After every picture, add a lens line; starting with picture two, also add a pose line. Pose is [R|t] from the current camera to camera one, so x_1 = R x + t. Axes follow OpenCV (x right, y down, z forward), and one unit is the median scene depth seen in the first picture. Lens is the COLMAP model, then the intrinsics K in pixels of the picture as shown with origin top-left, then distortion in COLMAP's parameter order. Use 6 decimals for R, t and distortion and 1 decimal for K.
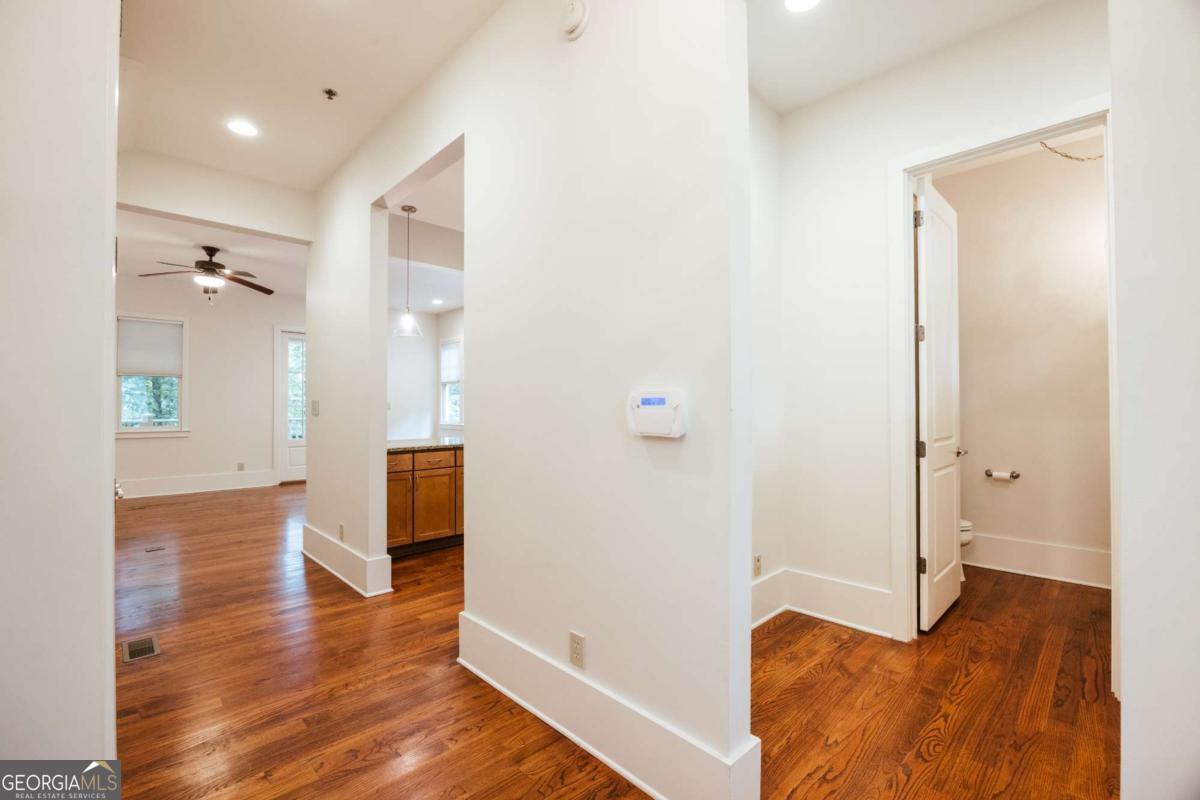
lens RADIAL K [[524.7, 0, 592.4], [0, 524.7, 404.3], [0, 0, 1]] dist [-0.010388, 0.000237]
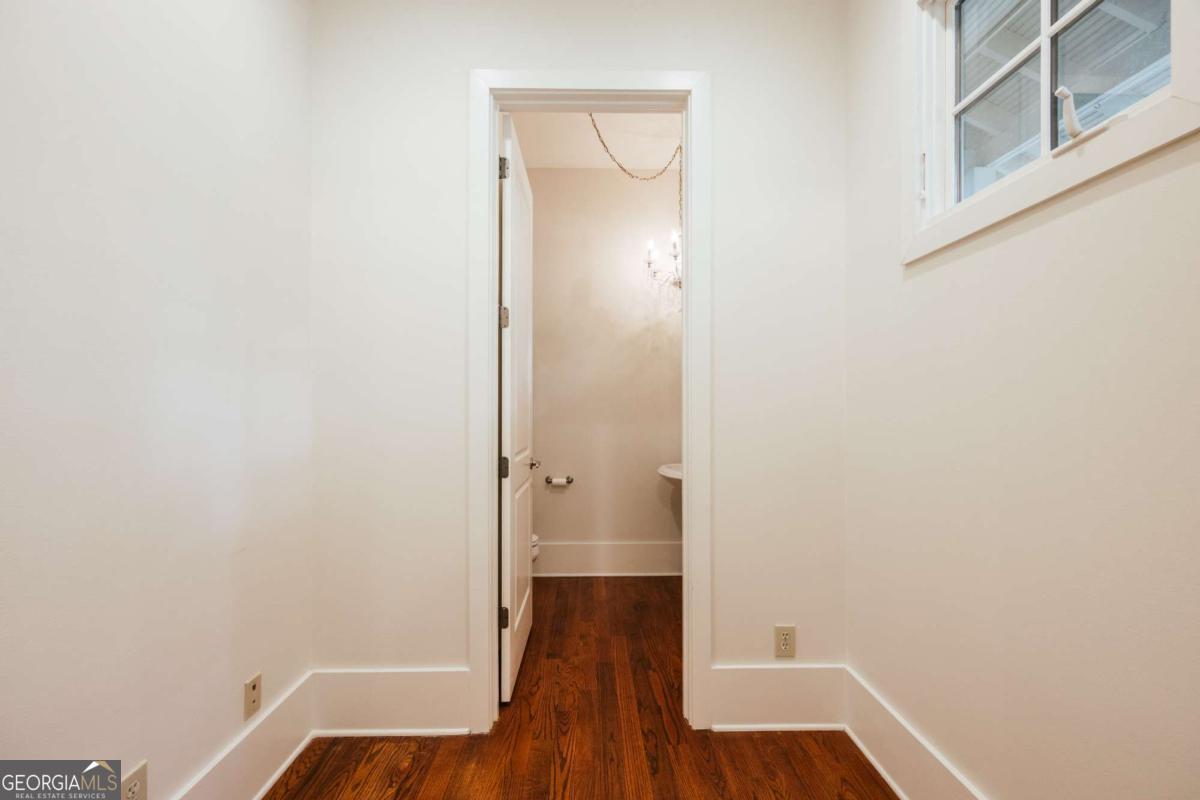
lens RADIAL K [[465.6, 0, 590.5], [0, 465.6, 410.2], [0, 0, 1]] dist [0.000941, 0.000130]
pose [[0.680308, 0.010206, 0.732856, 0.209806], [-0.007554, 0.999948, -0.006914, 0.005770], [-0.732888, -0.000832, 0.680349, 0.435579]]
